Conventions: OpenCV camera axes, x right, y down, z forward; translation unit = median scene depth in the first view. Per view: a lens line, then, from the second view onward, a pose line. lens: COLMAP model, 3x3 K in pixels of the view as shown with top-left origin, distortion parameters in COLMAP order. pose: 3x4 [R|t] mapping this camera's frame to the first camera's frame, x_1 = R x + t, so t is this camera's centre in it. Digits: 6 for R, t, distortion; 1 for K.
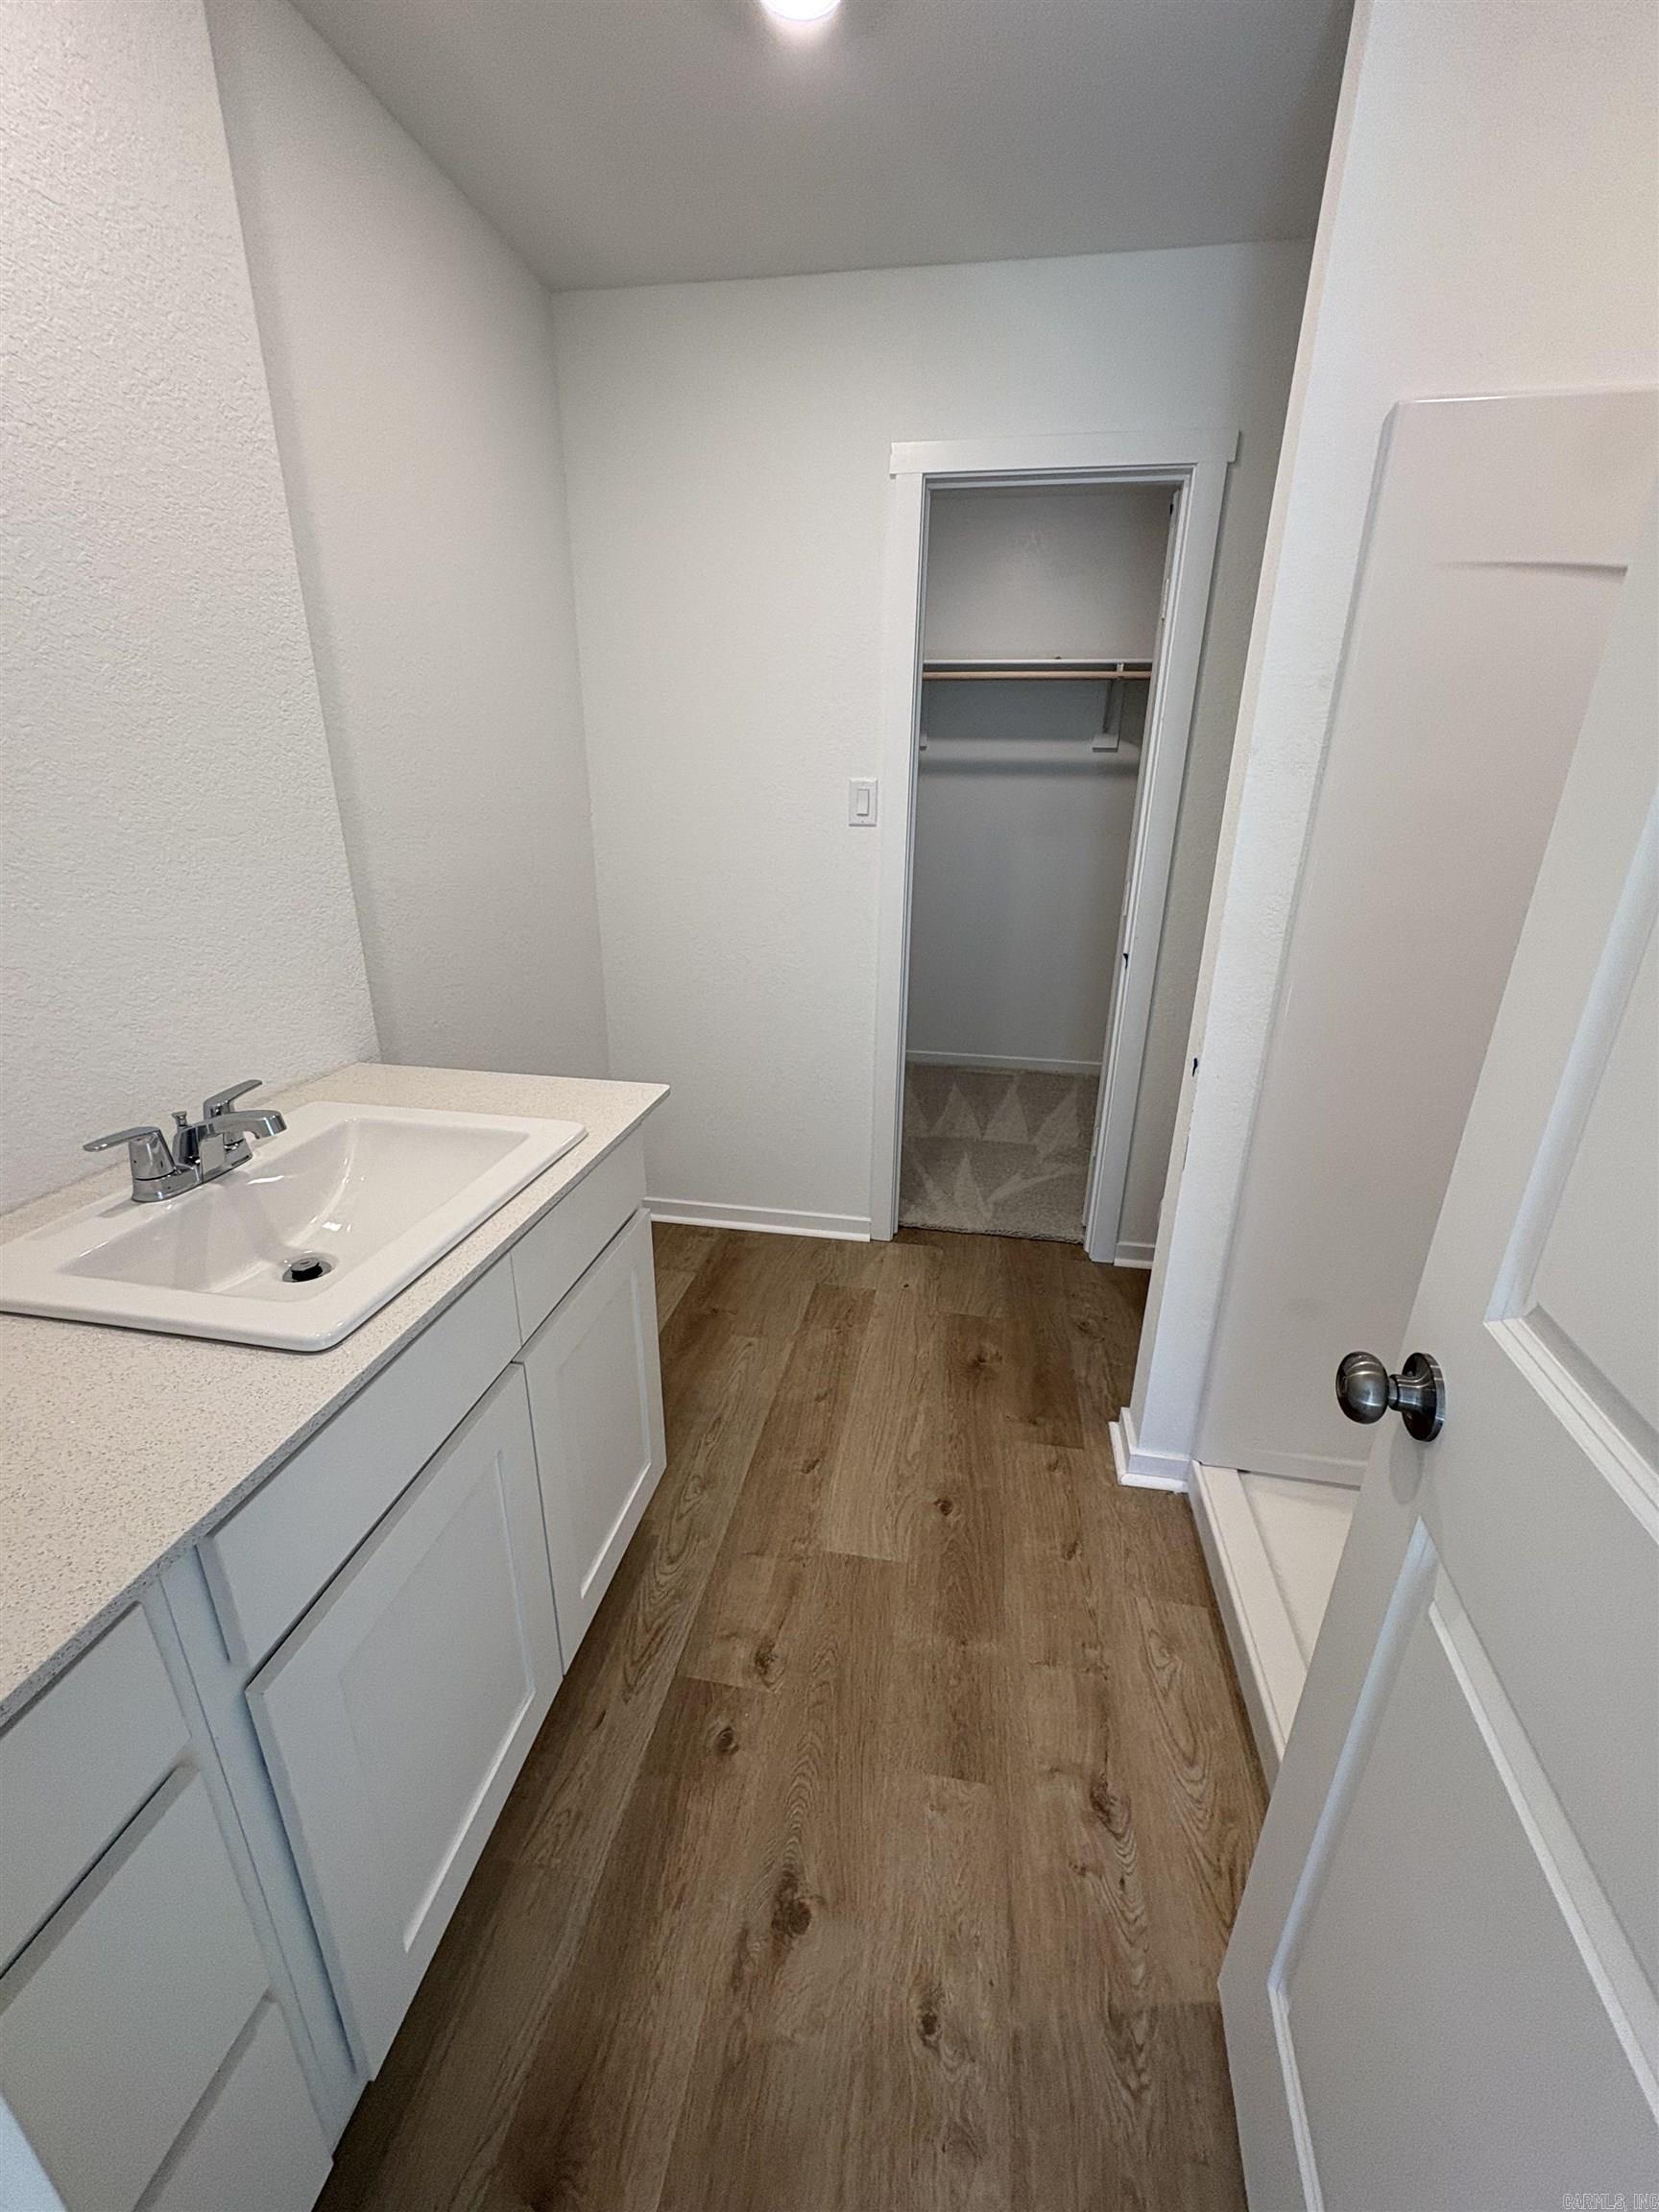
lens RADIAL K [[887.2, 0, 828.3], [0, 887.2, 1102.7], [0, 0, 1]] dist [0.000330, 0.000186]
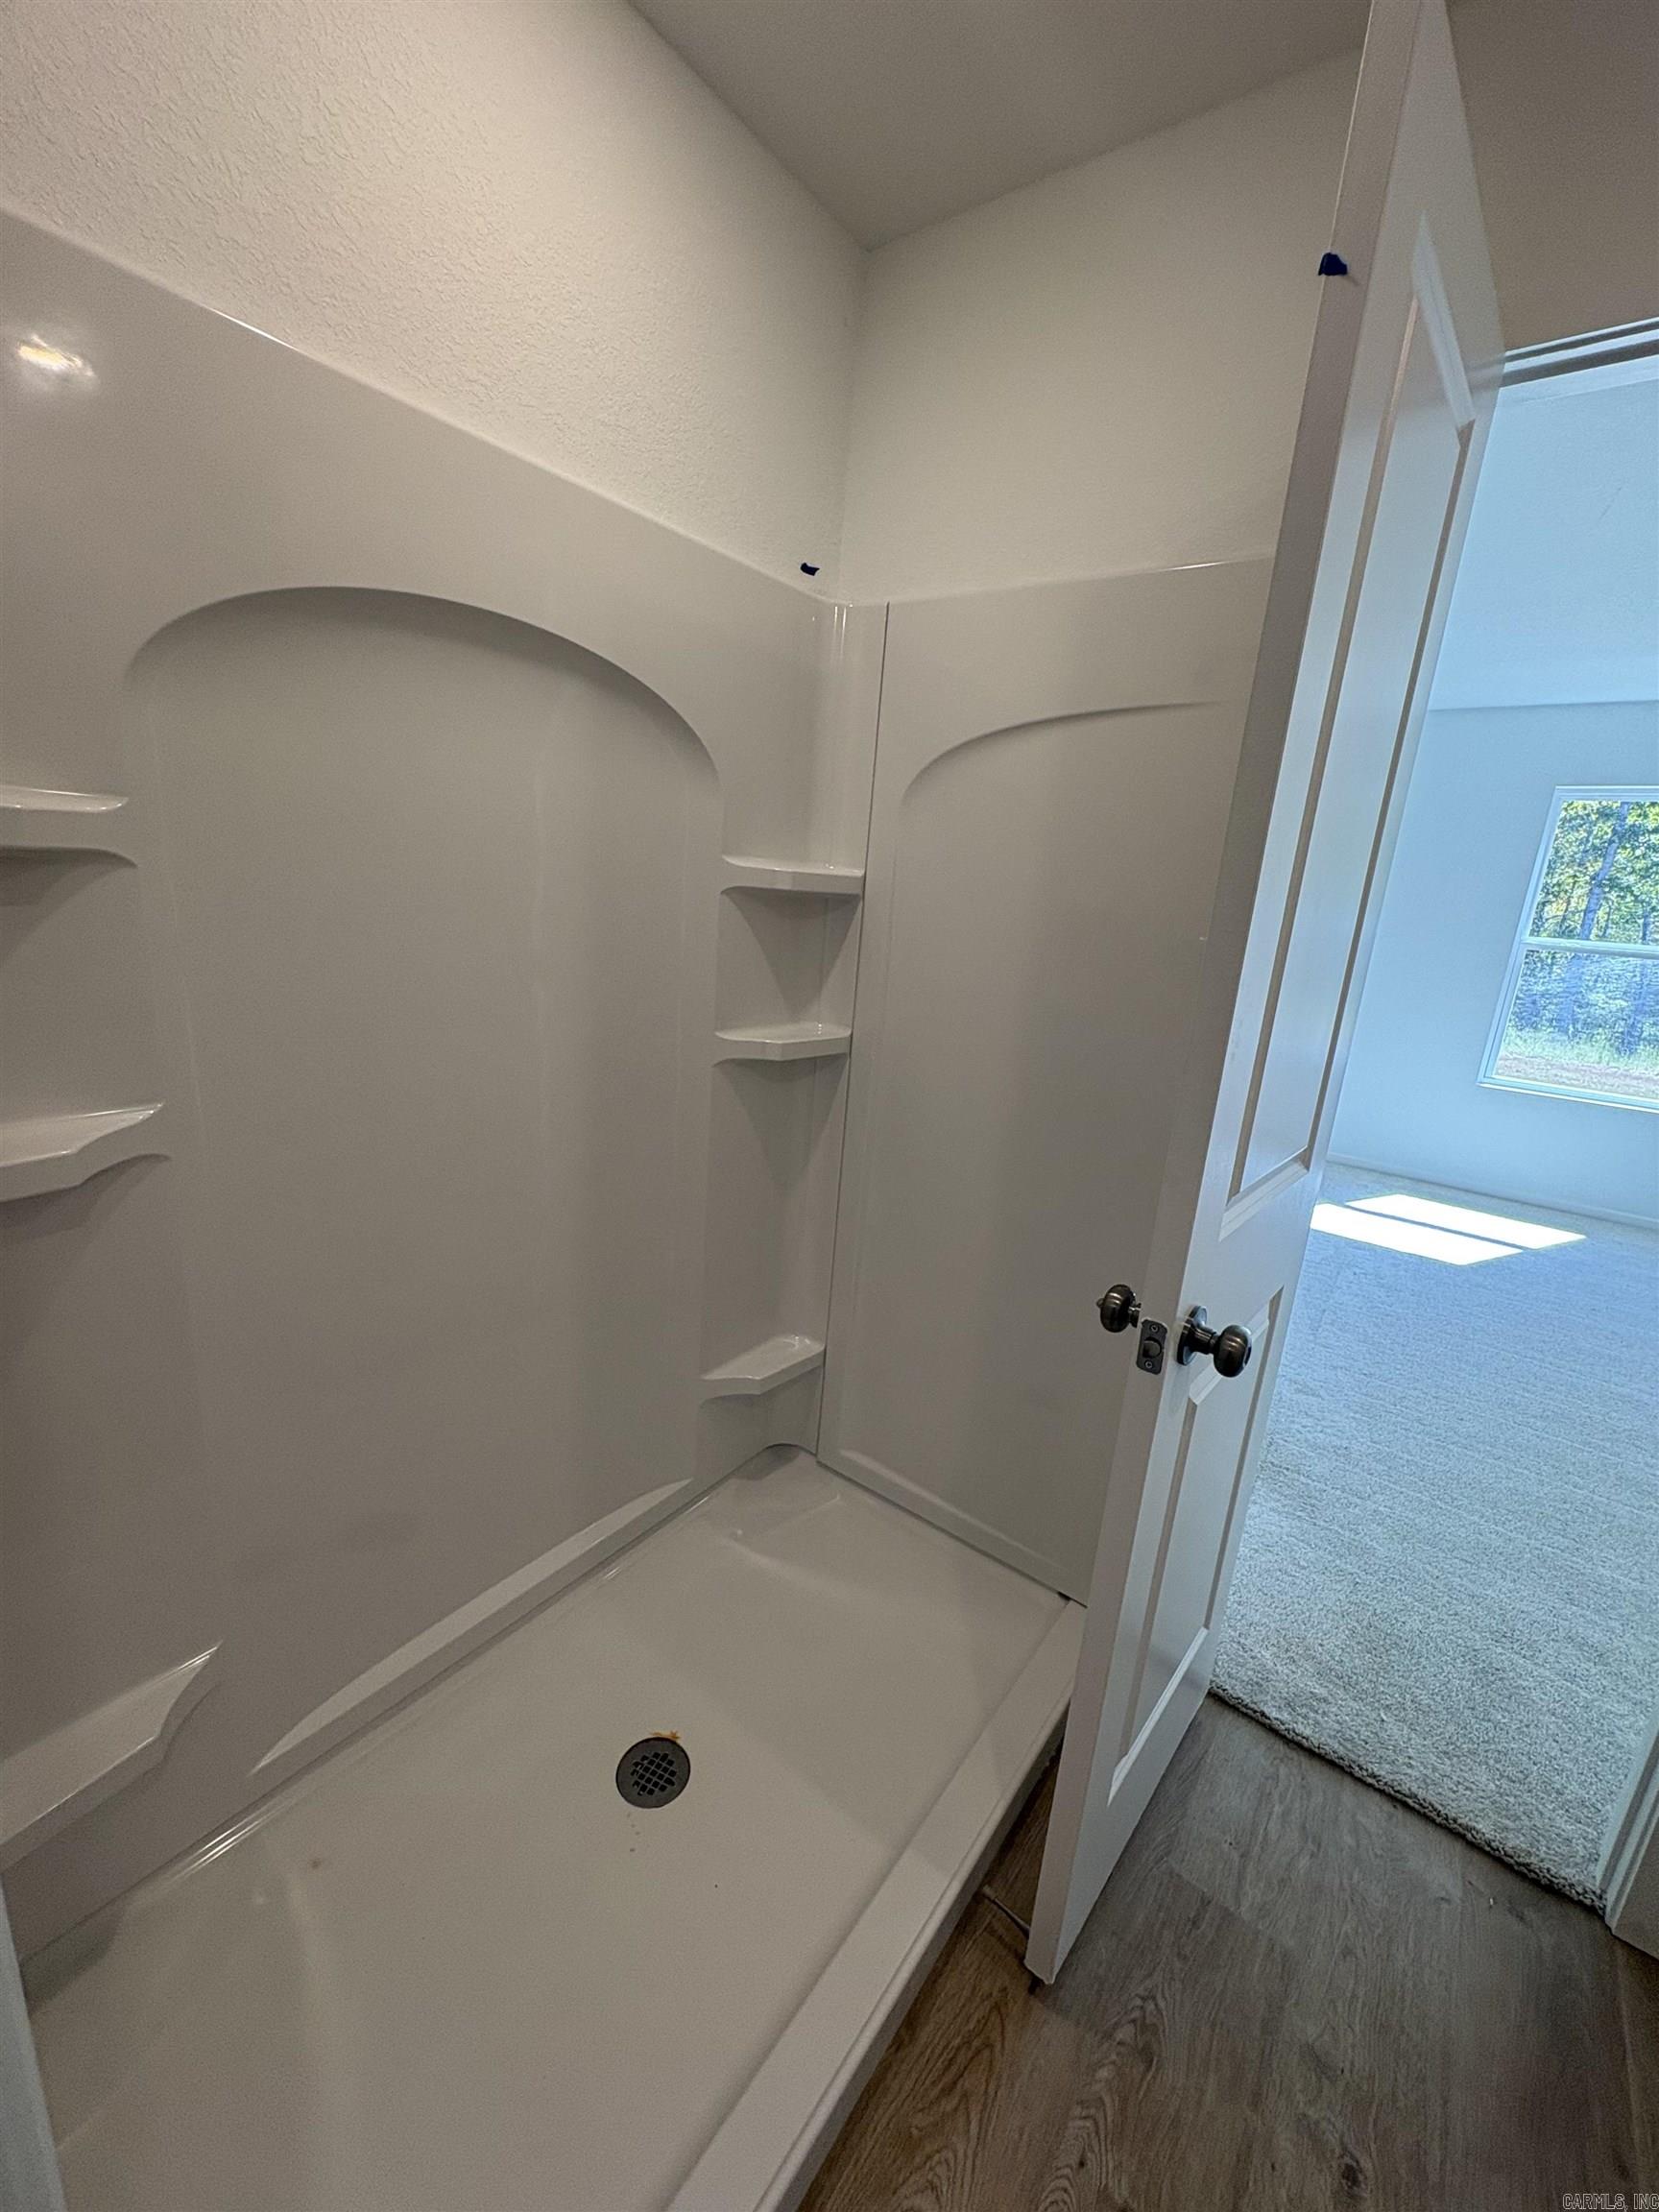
lens RADIAL K [[887.2, 0, 825.6], [0, 887.2, 1109.6], [0, 0, 1]] dist [0.000330, 0.000186]
pose [[-0.884355, -0.191175, 0.425874, 0.406412], [0.081526, 0.835026, 0.544138, -0.469977], [-0.459641, 0.515930, -0.722873, 1.294396]]
